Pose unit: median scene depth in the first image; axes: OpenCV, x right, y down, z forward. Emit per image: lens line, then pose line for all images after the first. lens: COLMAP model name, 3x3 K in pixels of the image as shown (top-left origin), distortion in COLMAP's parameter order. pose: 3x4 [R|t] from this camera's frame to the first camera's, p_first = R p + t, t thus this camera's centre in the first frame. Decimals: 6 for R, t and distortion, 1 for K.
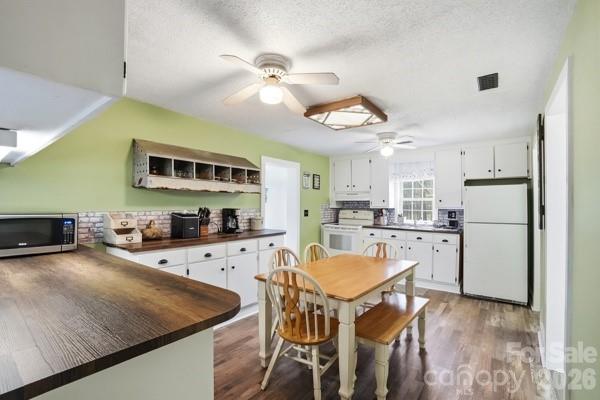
lens RADIAL K [[284.6, 0, 301.0], [0, 284.6, 204.1], [0, 0, 1]] dist [-0.034002, 0.001706]
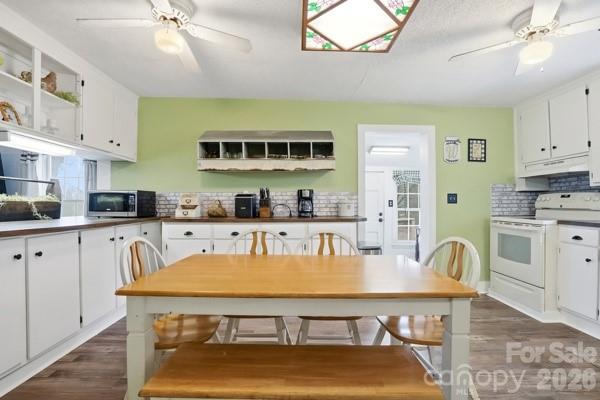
lens RADIAL K [[284.6, 0, 301.0], [0, 284.6, 204.1], [0, 0, 1]] dist [-0.034002, 0.001706]
pose [[0.616238, -0.007757, -0.787521, 0.468356], [0.006265, 0.999968, -0.004947, 0.067550], [0.787535, -0.001885, 0.616267, 0.463486]]
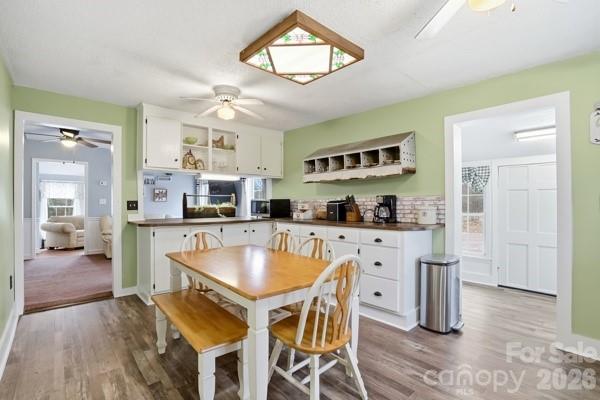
lens RADIAL K [[284.6, 0, 301.0], [0, 284.6, 204.1], [0, 0, 1]] dist [-0.034002, 0.001706]
pose [[-0.195686, 0.002395, -0.980664, 0.707790], [0.007551, 0.999971, 0.000935, 0.040881], [0.980637, -0.007222, -0.195699, 0.959790]]
